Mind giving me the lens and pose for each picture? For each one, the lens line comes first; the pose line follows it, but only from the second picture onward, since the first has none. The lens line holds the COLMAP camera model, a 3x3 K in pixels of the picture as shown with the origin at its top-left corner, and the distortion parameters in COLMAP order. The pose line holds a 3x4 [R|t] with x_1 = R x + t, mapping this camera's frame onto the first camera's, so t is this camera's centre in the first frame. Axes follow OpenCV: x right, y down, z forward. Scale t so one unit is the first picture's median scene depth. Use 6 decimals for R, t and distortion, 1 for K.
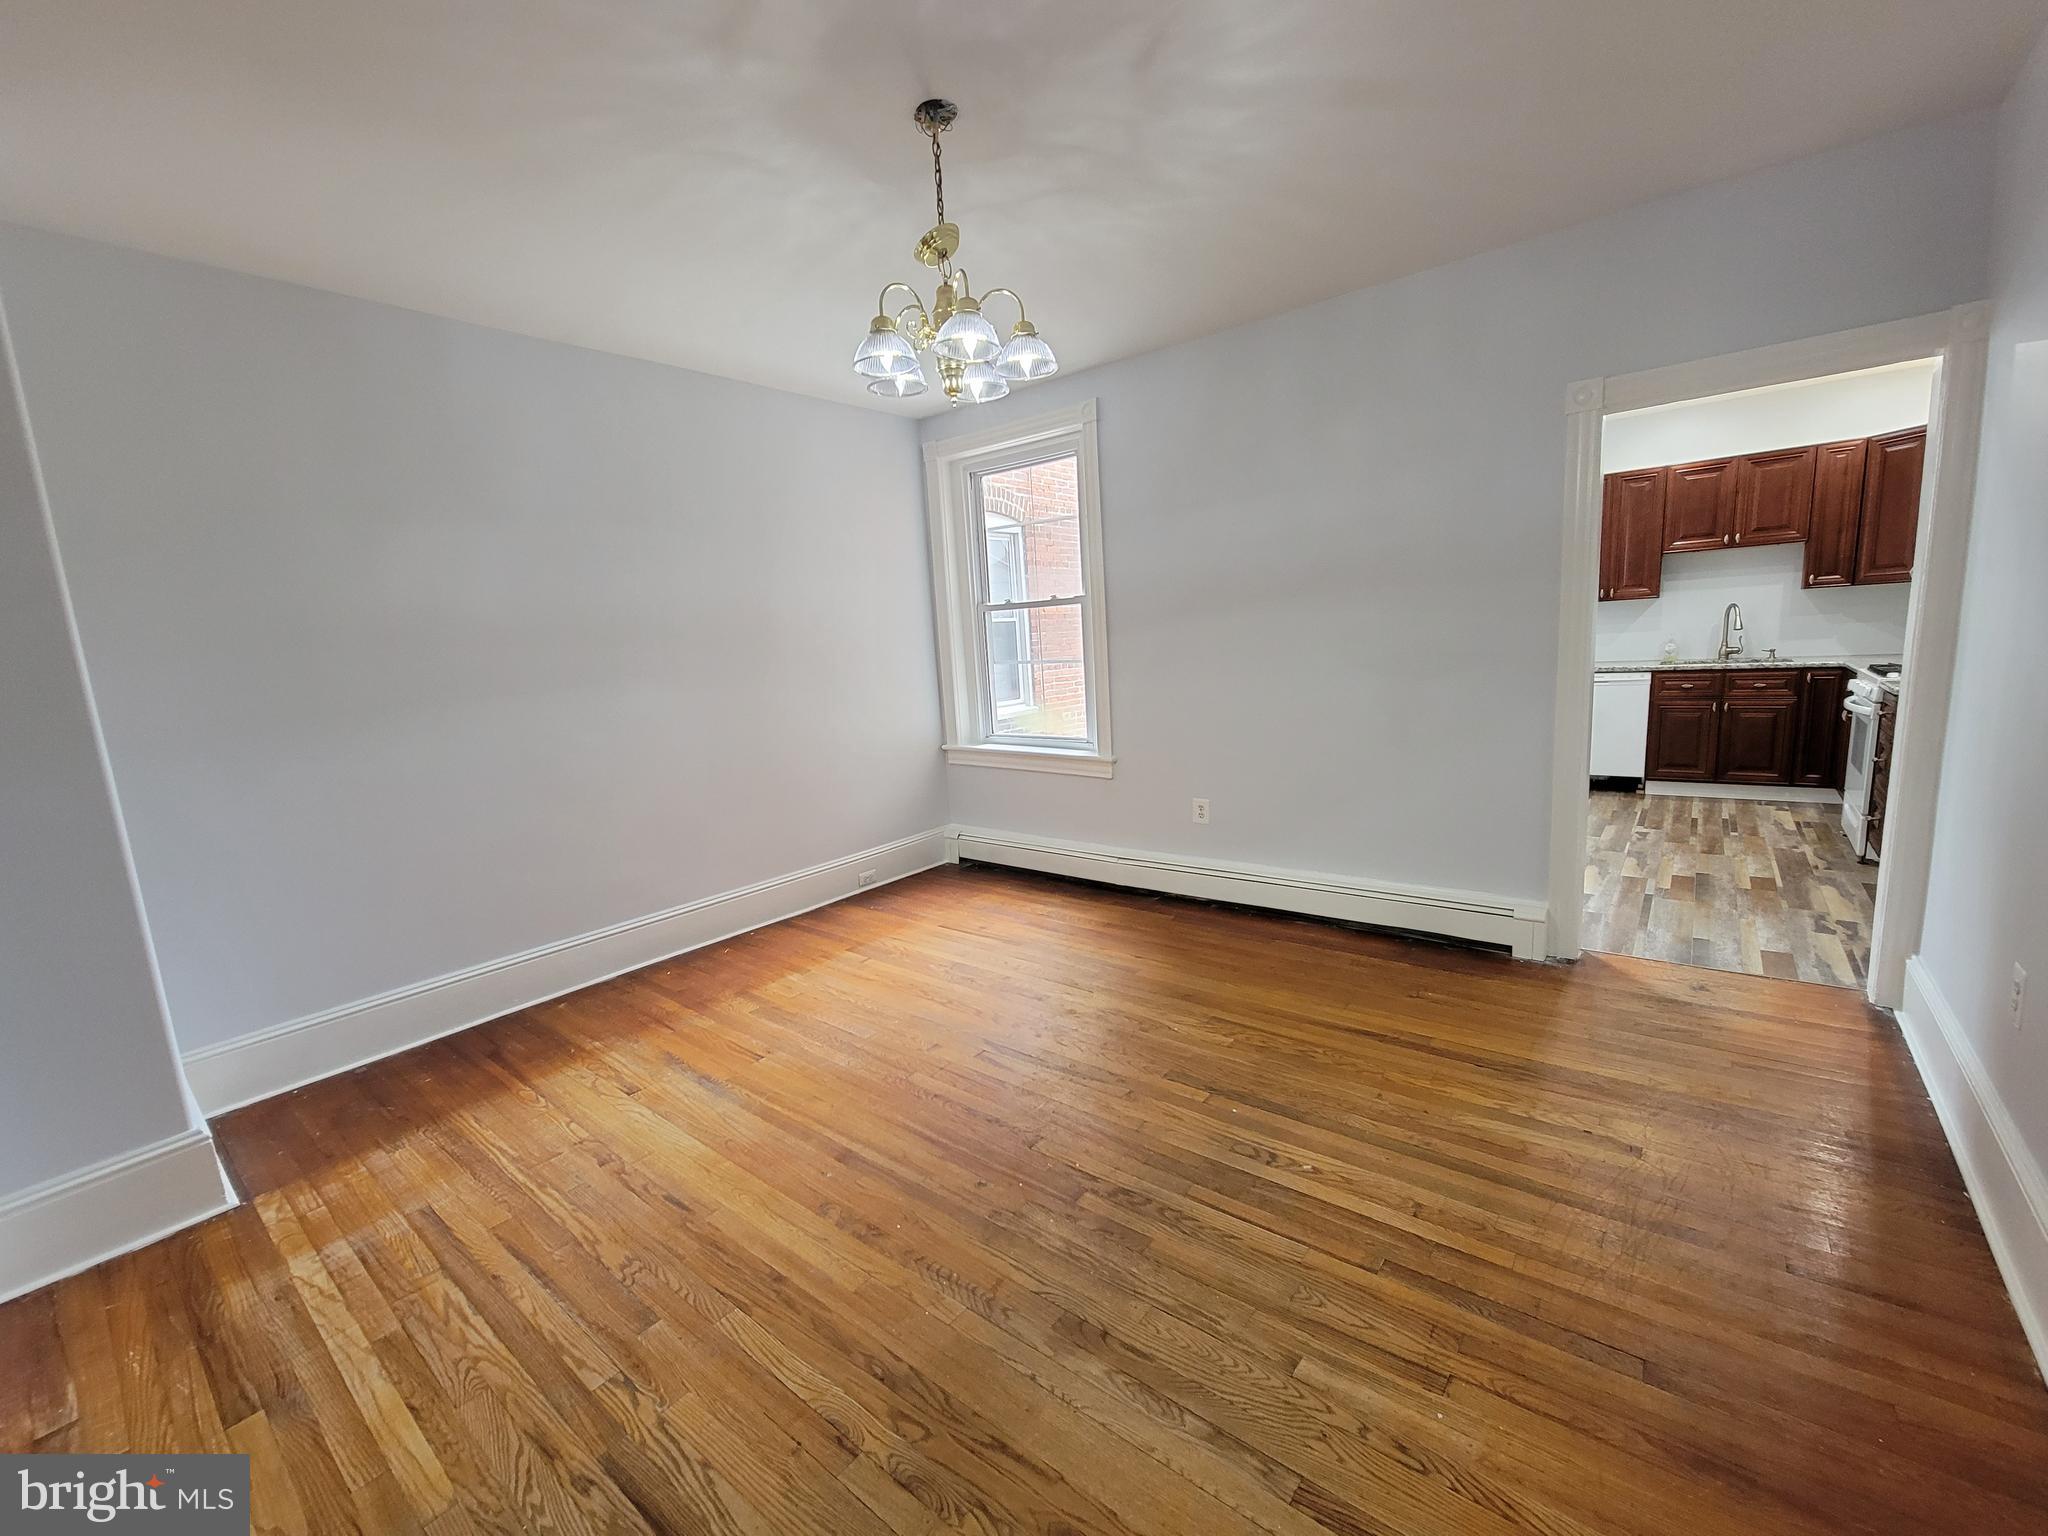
lens RADIAL K [[836.1, 0, 1015.0], [0, 836.1, 779.1], [0, 0, 1]] dist [-0.004305, -0.000774]
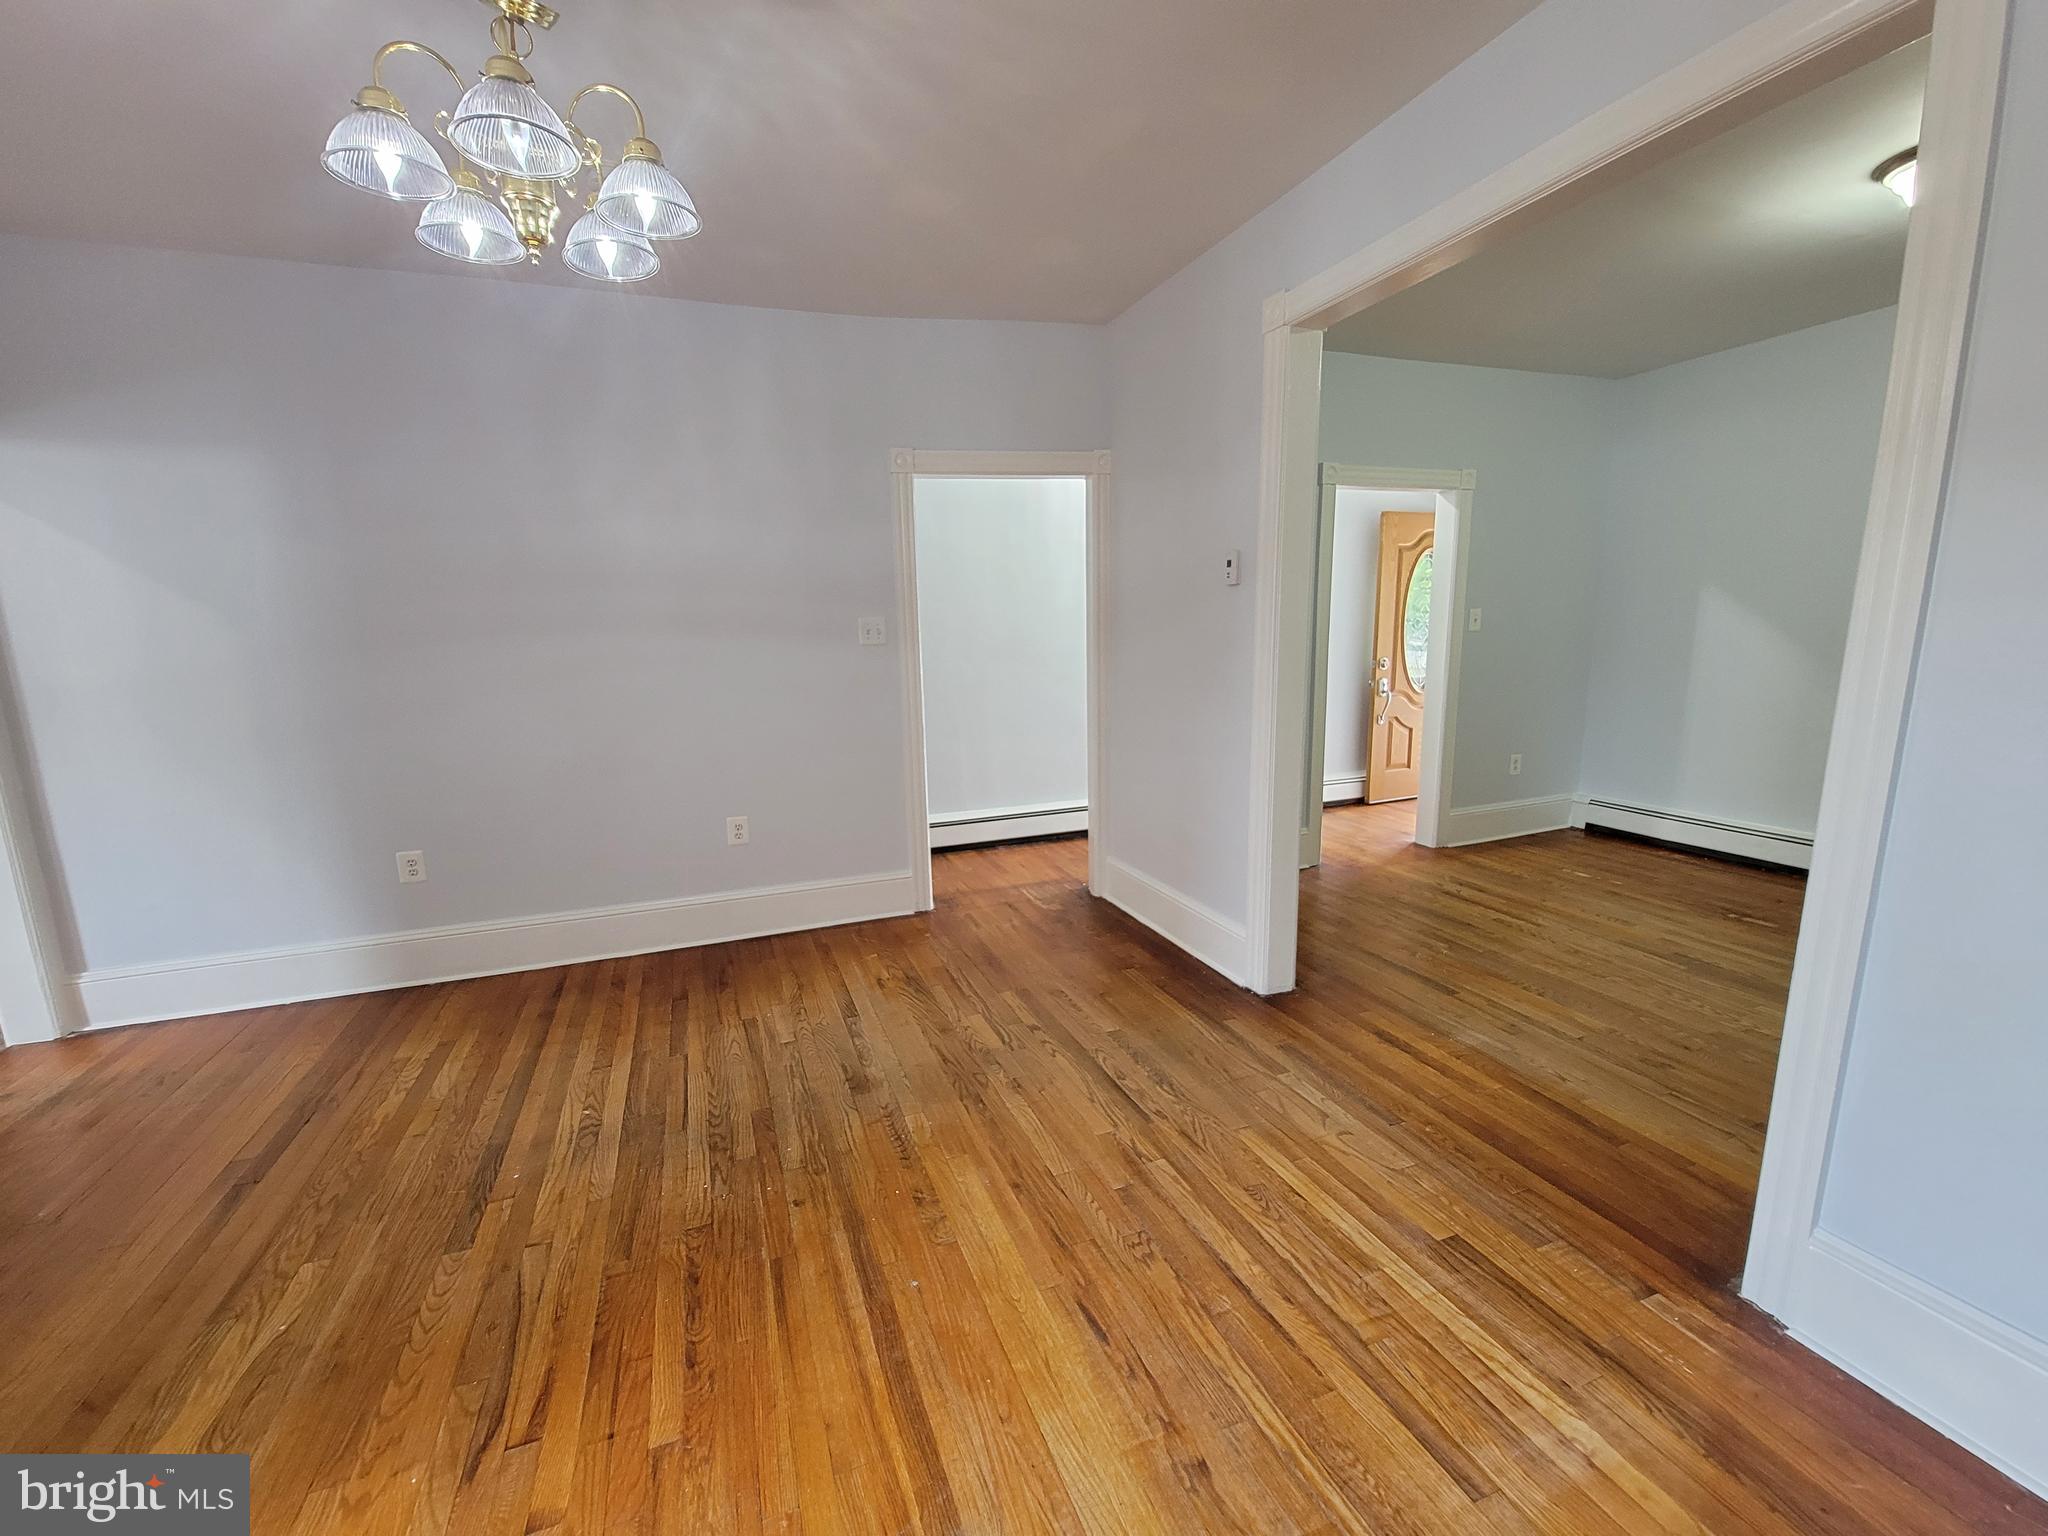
lens RADIAL K [[836.1, 0, 1022.4], [0, 836.1, 782.2], [0, 0, 1]] dist [-0.004305, -0.000774]
pose [[-0.865503, -0.009806, 0.500808, -0.552245], [0.156900, 0.944187, 0.289643, -0.149185], [-0.475697, 0.329263, -0.815658, 1.131102]]
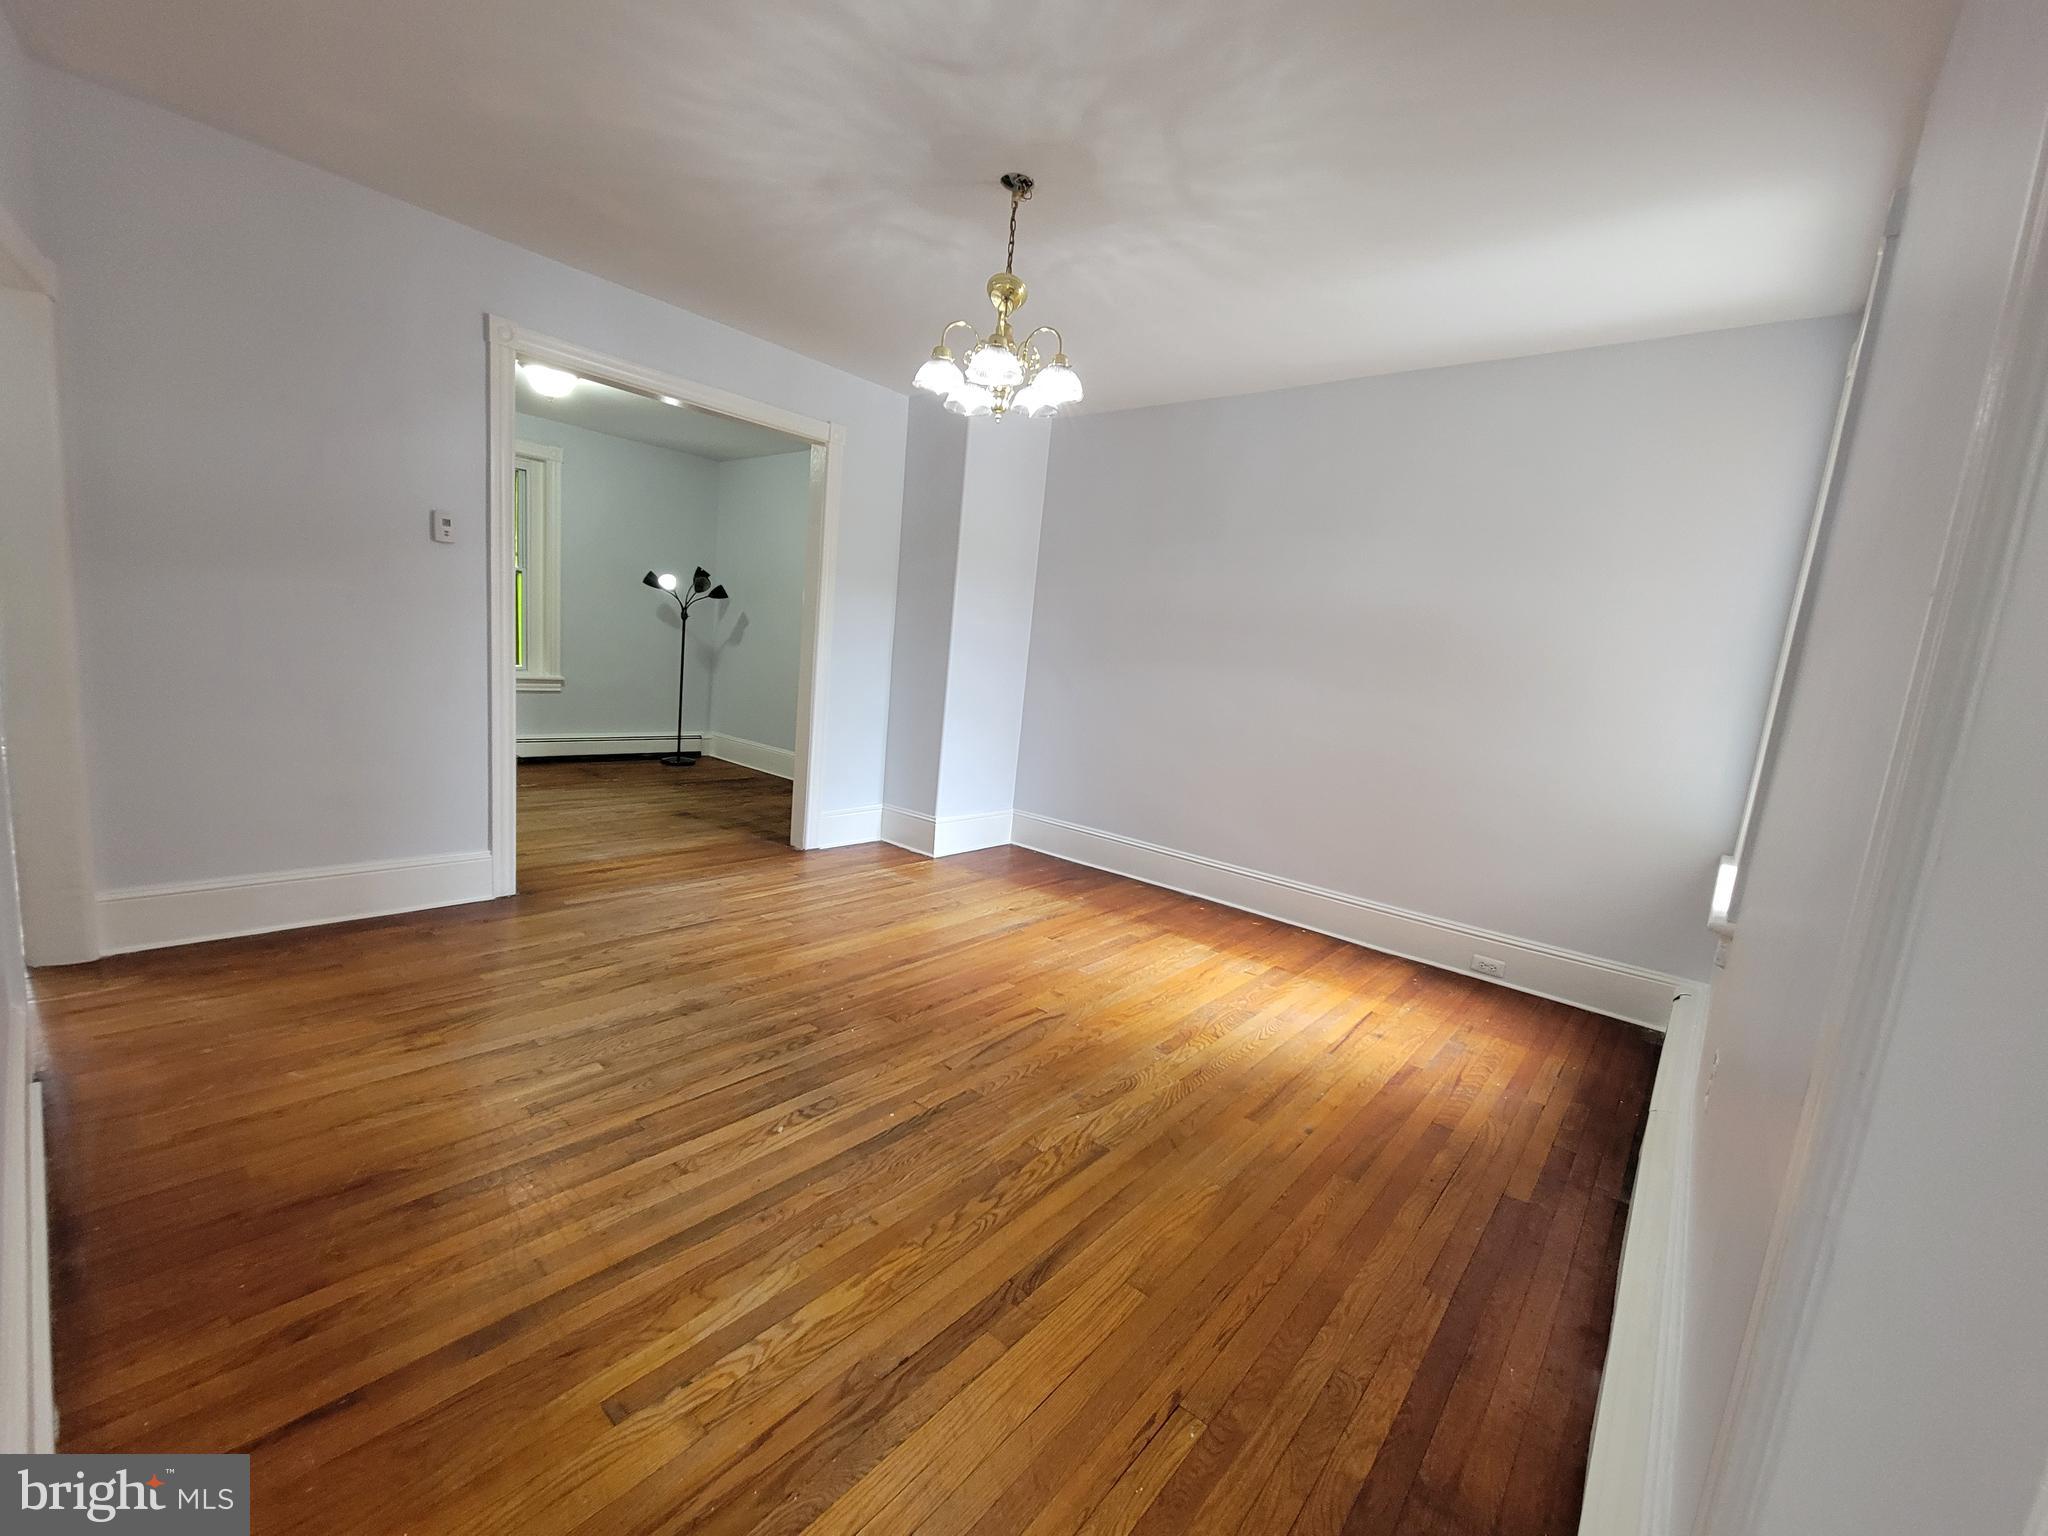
lens RADIAL K [[836.1, 0, 1010.0], [0, 836.1, 774.0], [0, 0, 1]] dist [-0.004305, -0.000774]
pose [[-0.032831, 0.207222, -0.977743, 0.935771], [-0.250999, 0.945209, 0.208755, -0.168036], [0.967430, 0.252266, 0.020981, 0.859561]]
